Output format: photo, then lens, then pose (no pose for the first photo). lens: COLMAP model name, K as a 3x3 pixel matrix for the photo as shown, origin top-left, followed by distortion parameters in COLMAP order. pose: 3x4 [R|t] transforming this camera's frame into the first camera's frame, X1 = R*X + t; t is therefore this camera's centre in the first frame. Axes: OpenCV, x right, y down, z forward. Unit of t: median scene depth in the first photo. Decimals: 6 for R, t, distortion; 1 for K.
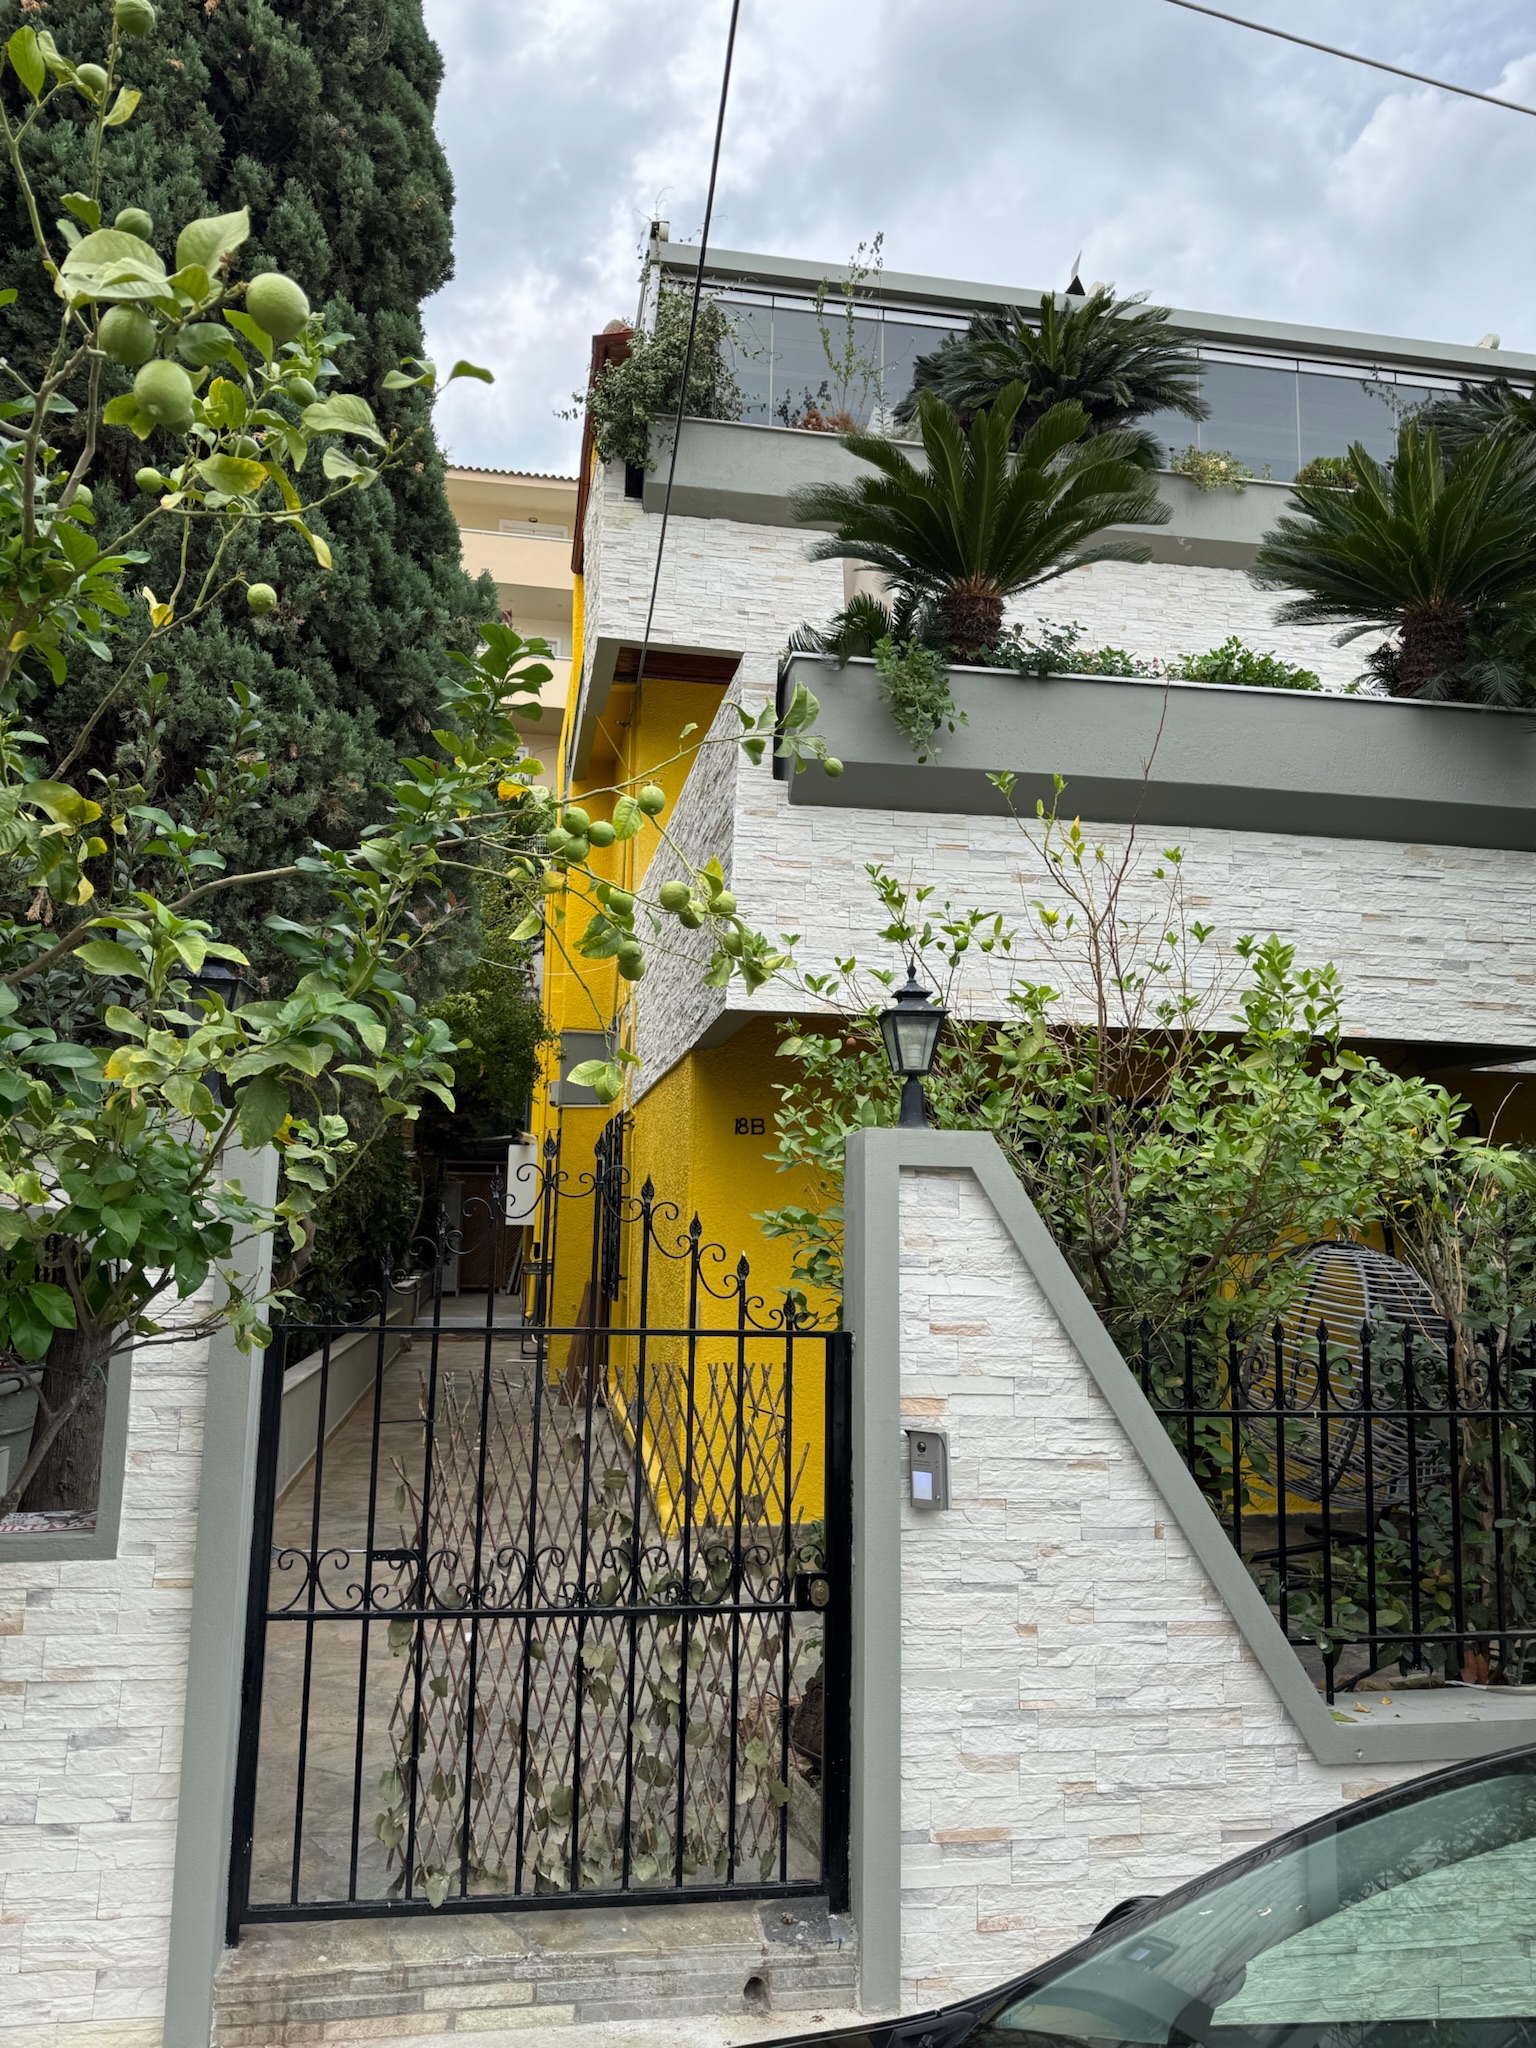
lens RADIAL K [[1463.0, 0, 741.6], [0, 1463.0, 1017.9], [0, 0, 1]] dist [0.078240, -0.111326]
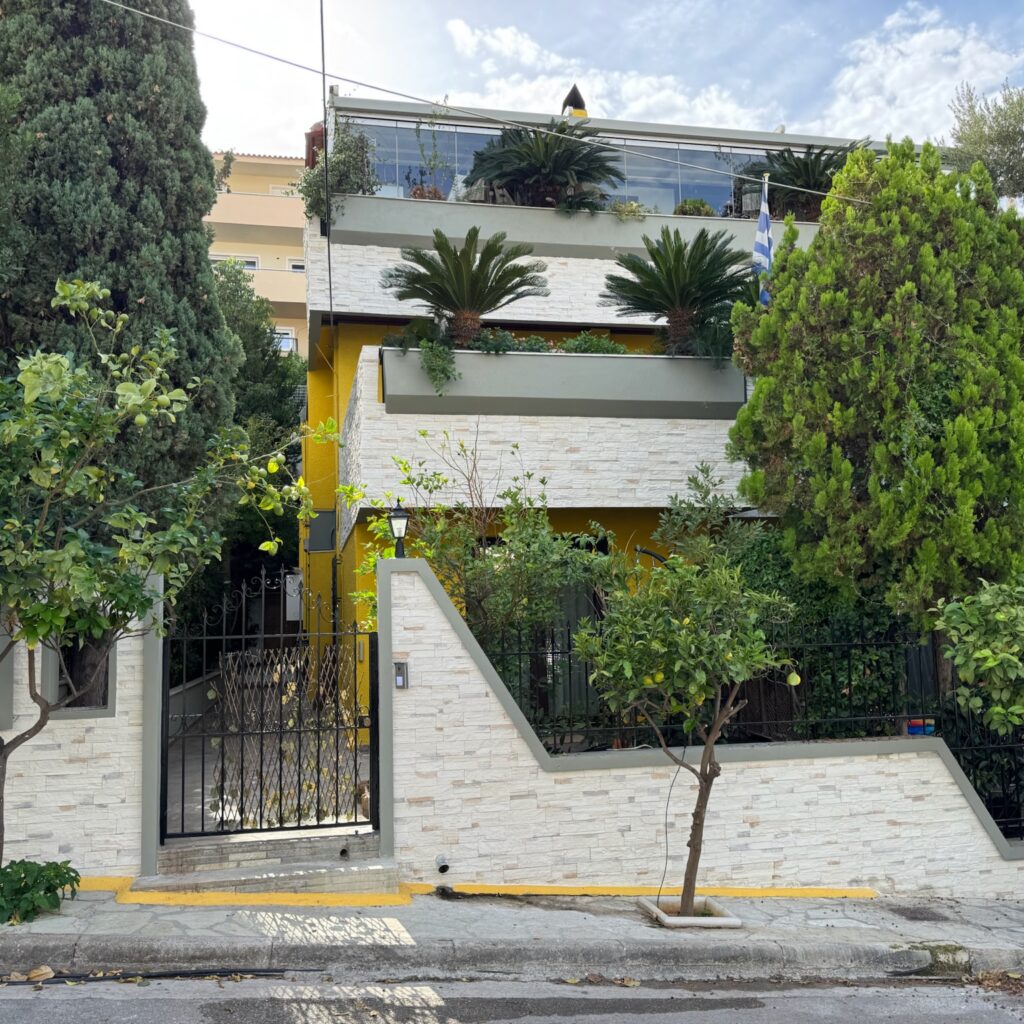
lens RADIAL K [[964.8, 0, 512.0], [0, 964.8, 512.0], [0, 0, 1]] dist [0.175857, -0.396306]
pose [[0.997540, -0.042831, 0.055495, 0.239317], [0.041207, 0.998698, 0.030070, -0.059402], [-0.056711, -0.027709, 0.998006, -0.862311]]
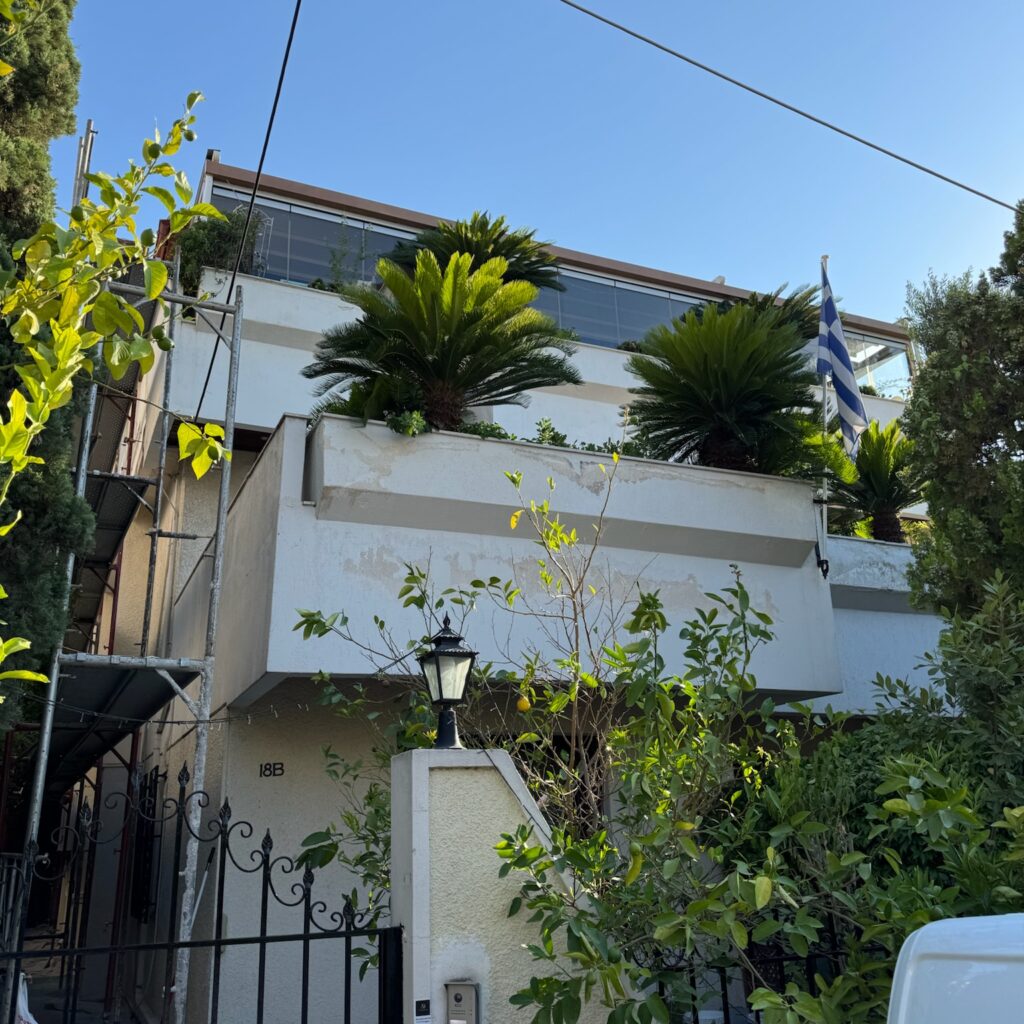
lens RADIAL K [[964.8, 0, 512.0], [0, 964.8, 512.0], [0, 0, 1]] dist [0.175857, -0.396306]
pose [[0.963203, 0.029787, 0.267120, -0.060385], [0.021172, 0.982343, -0.185886, 0.033828], [-0.267941, 0.184701, 0.945565, 0.162086]]
